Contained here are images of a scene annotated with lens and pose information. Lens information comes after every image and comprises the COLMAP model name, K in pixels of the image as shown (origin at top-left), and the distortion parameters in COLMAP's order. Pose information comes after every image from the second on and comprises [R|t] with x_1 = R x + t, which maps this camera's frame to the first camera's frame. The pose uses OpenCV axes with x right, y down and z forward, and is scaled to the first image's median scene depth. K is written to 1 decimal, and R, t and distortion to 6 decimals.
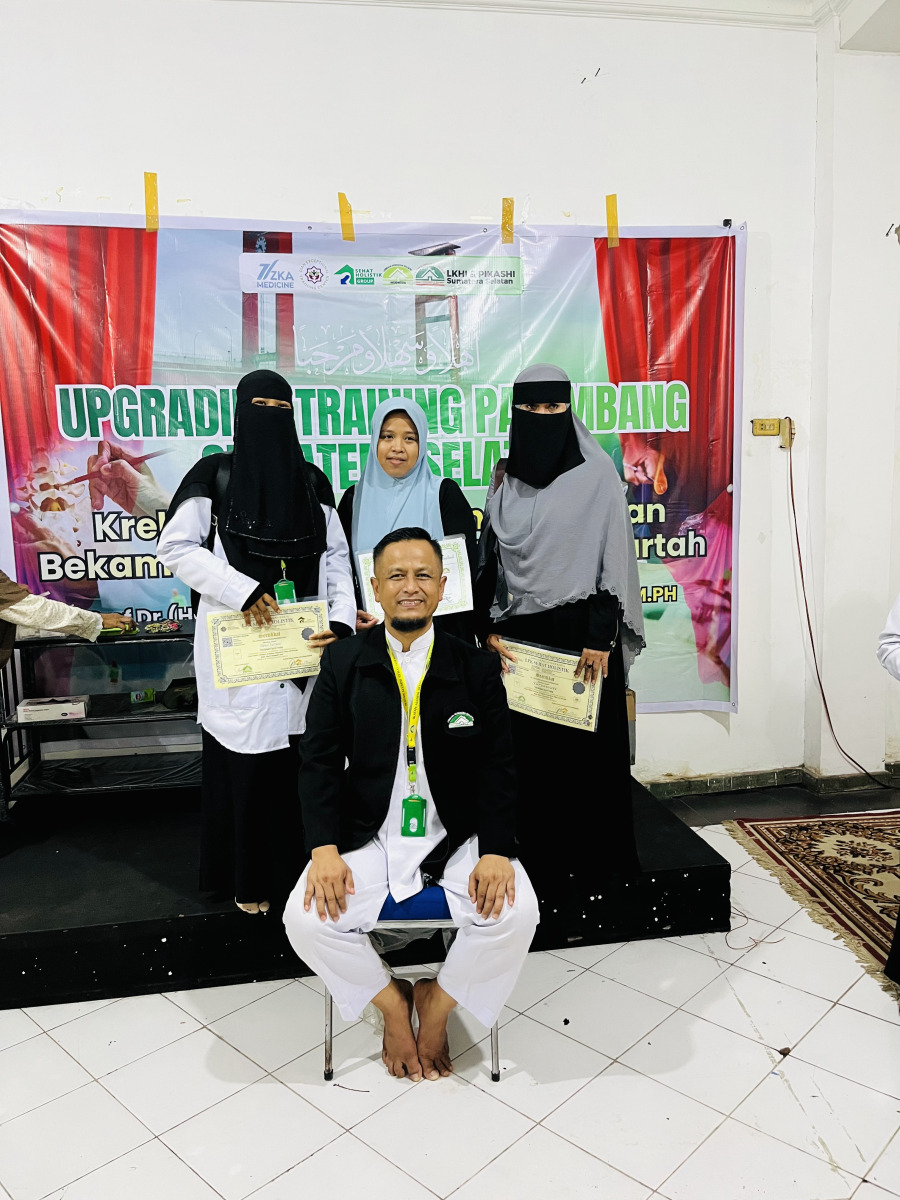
lens RADIAL K [[916.8, 0, 461.9], [0, 916.8, 615.9], [0, 0, 1]] dist [0.041051, -0.047452]
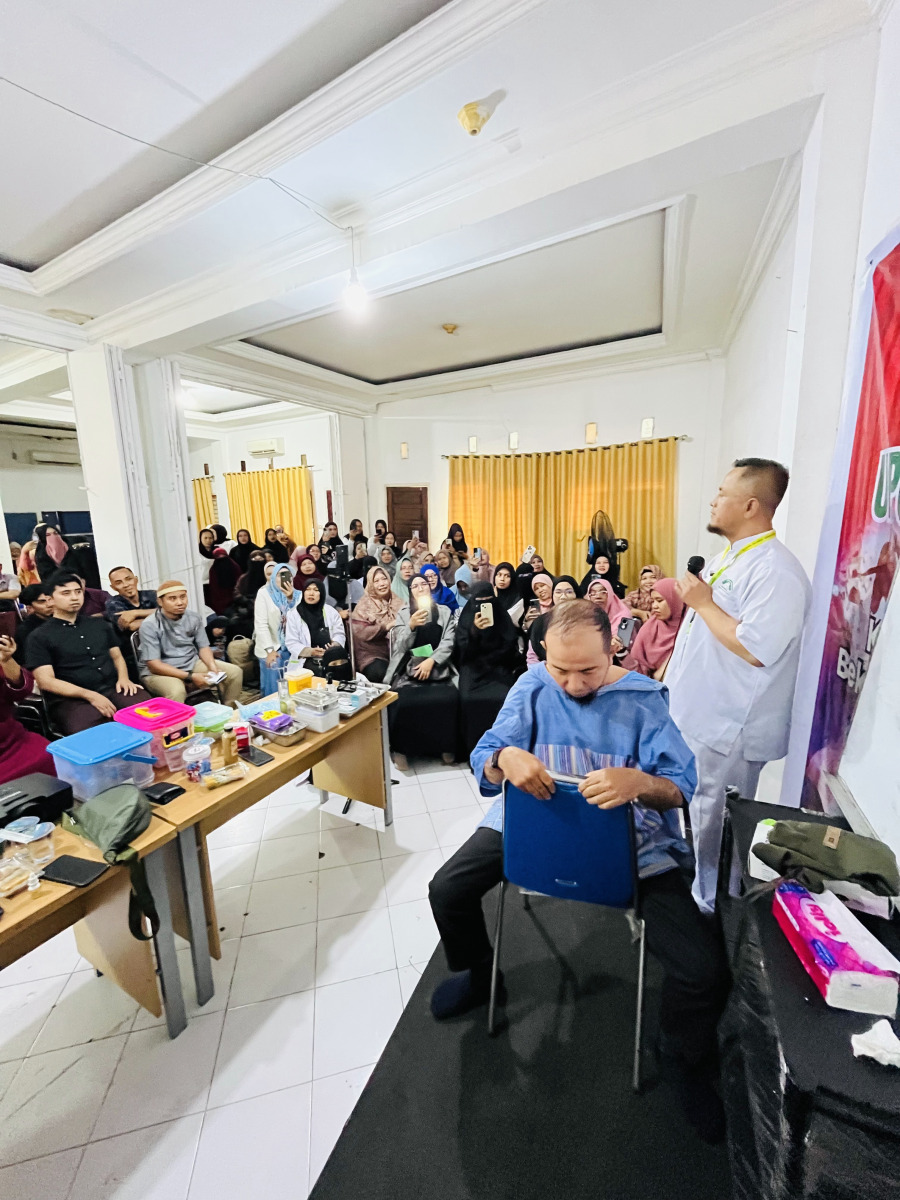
lens RADIAL K [[485.7, 0, 450.0], [0, 485.7, 596.1], [0, 0, 1]] dist [-0.001311, -0.000094]
pose [[-0.530967, 0.192946, -0.825134, 0.115548], [-0.070209, 0.960368, 0.269747, -0.205616], [0.844479, 0.201159, -0.496377, 0.873006]]
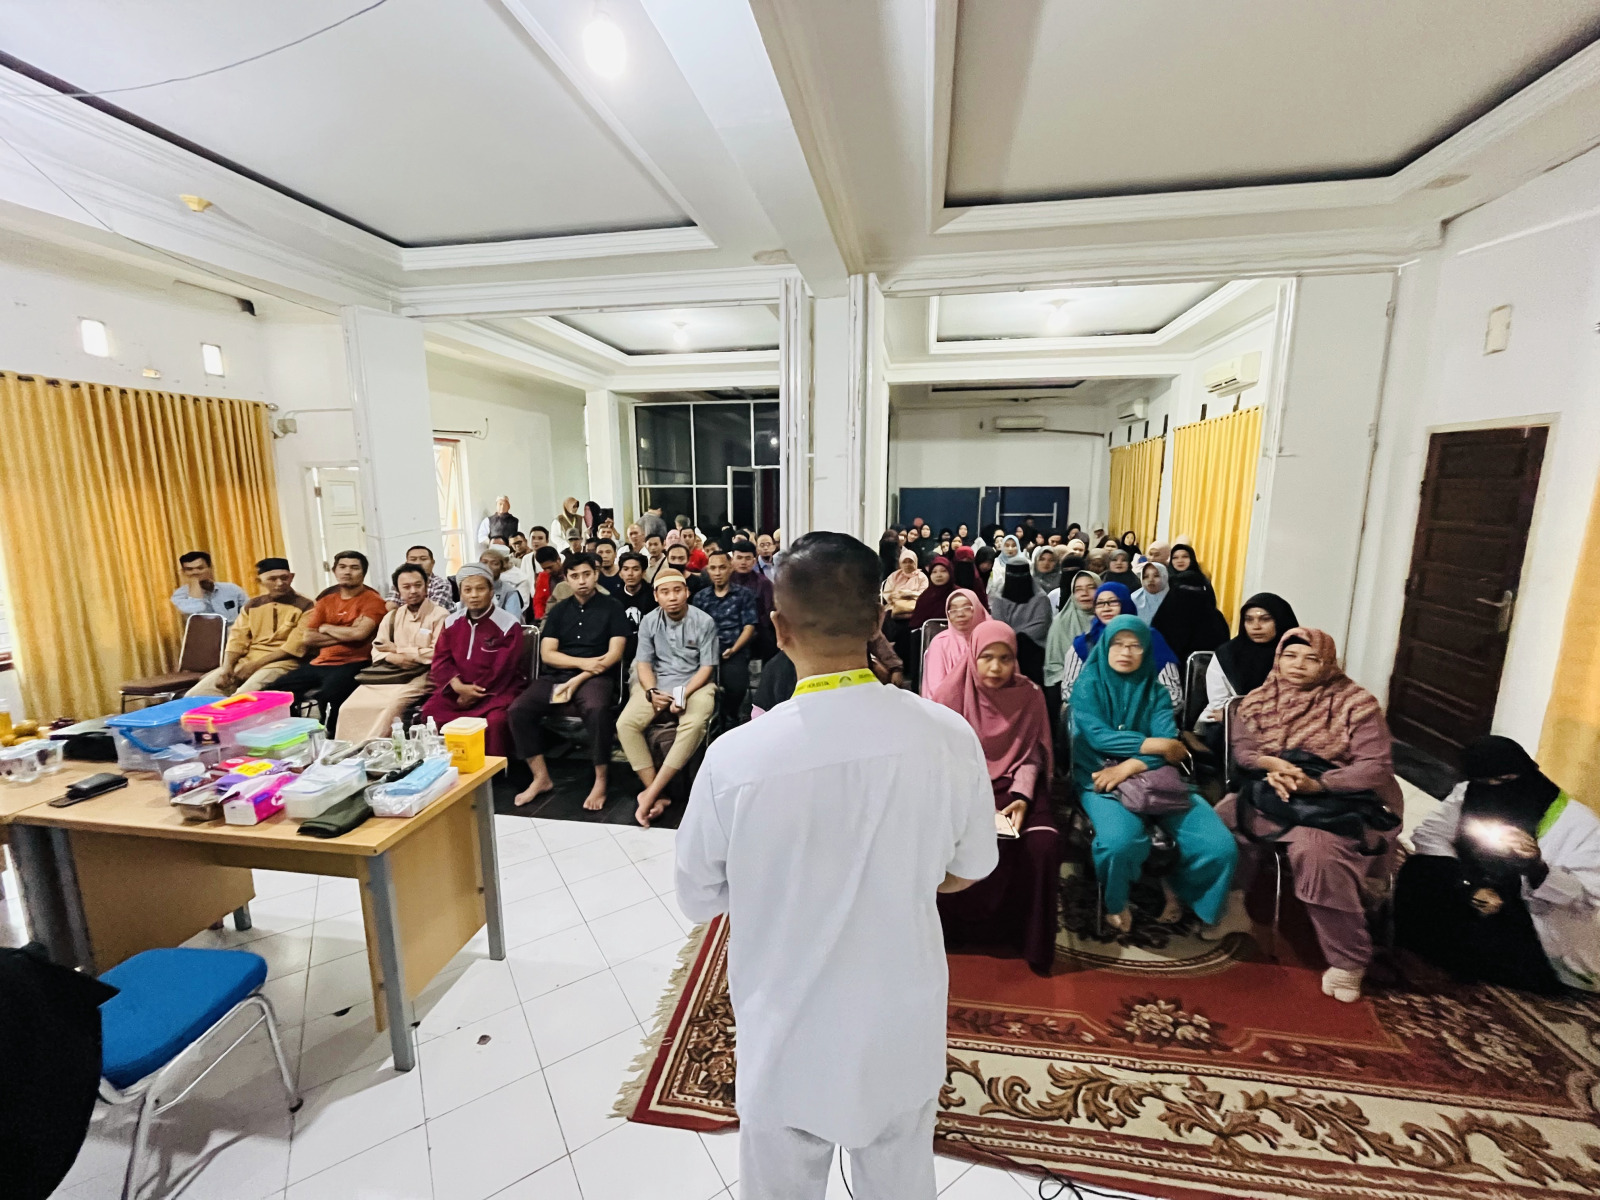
lens RADIAL K [[647.6, 0, 797.2], [0, 647.6, 596.0], [0, 0, 1]] dist [-0.001311, -0.000094]
pose [[-0.977428, -0.001888, 0.211259, -0.776732], [0.056997, 0.960526, 0.272289, -0.166807], [-0.203434, 0.278184, -0.938738, 0.823378]]
